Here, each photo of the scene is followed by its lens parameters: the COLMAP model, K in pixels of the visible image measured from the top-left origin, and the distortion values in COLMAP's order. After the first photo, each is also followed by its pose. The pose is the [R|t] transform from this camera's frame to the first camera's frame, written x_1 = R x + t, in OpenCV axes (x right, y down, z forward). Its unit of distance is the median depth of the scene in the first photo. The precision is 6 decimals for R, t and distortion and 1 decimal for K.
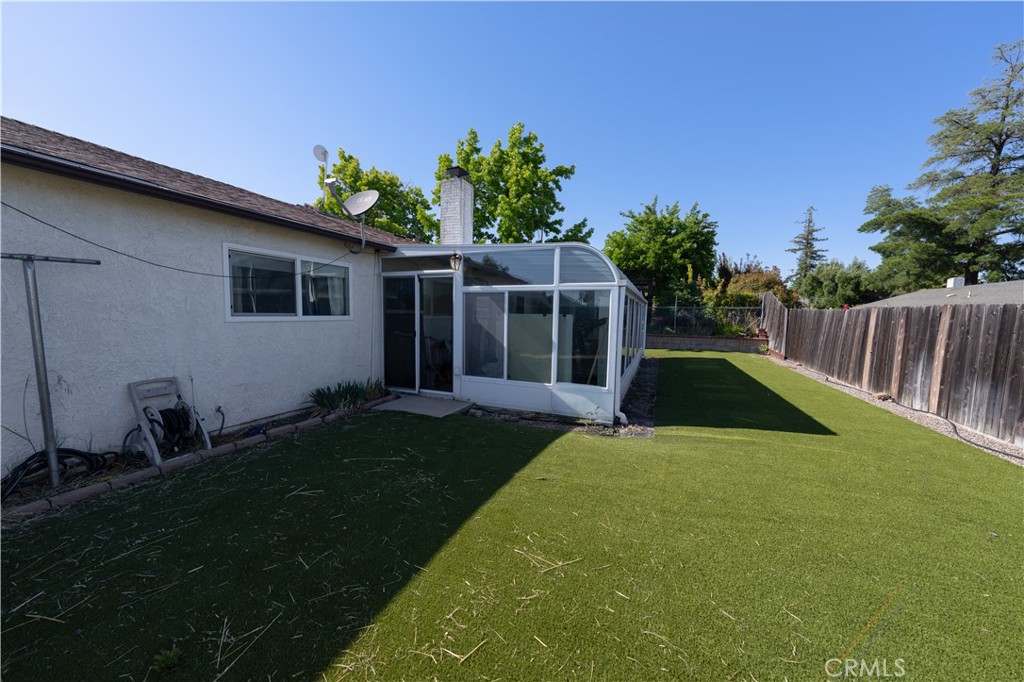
lens RADIAL K [[345.8, 0, 512.0], [0, 345.8, 341.0], [0, 0, 1]] dist [-0.001726, 0.000029]
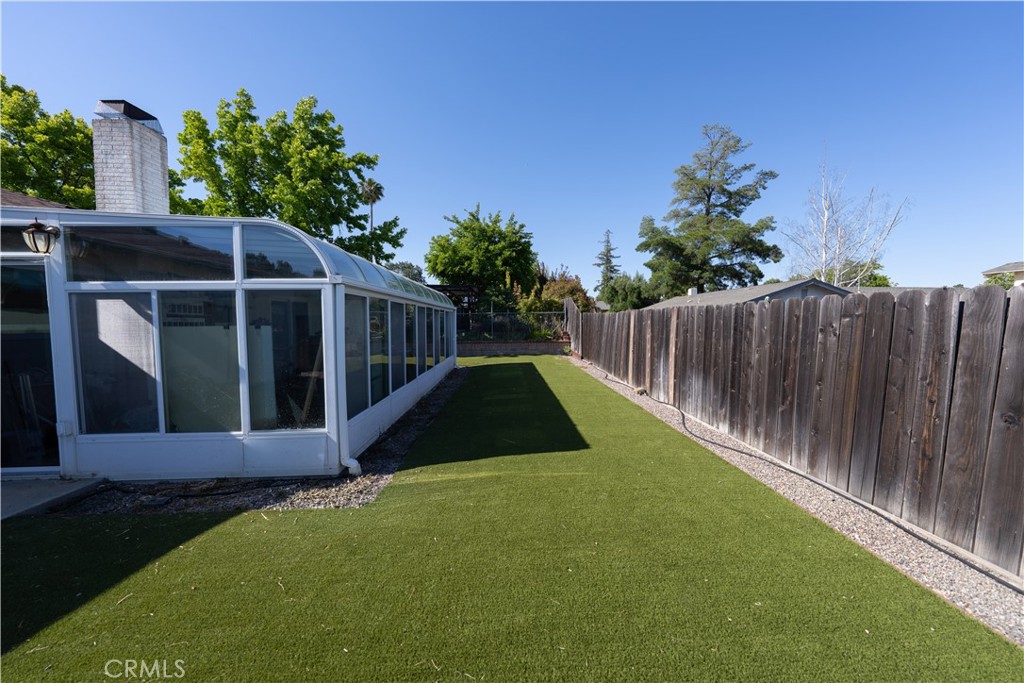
lens RADIAL K [[345.8, 0, 512.0], [0, 345.8, 341.5], [0, 0, 1]] dist [-0.001726, 0.000029]
pose [[0.914162, -0.047662, 0.402537, 0.110517], [0.055472, 0.998430, -0.007758, -0.004506], [-0.401535, 0.029422, 0.915371, 0.063713]]
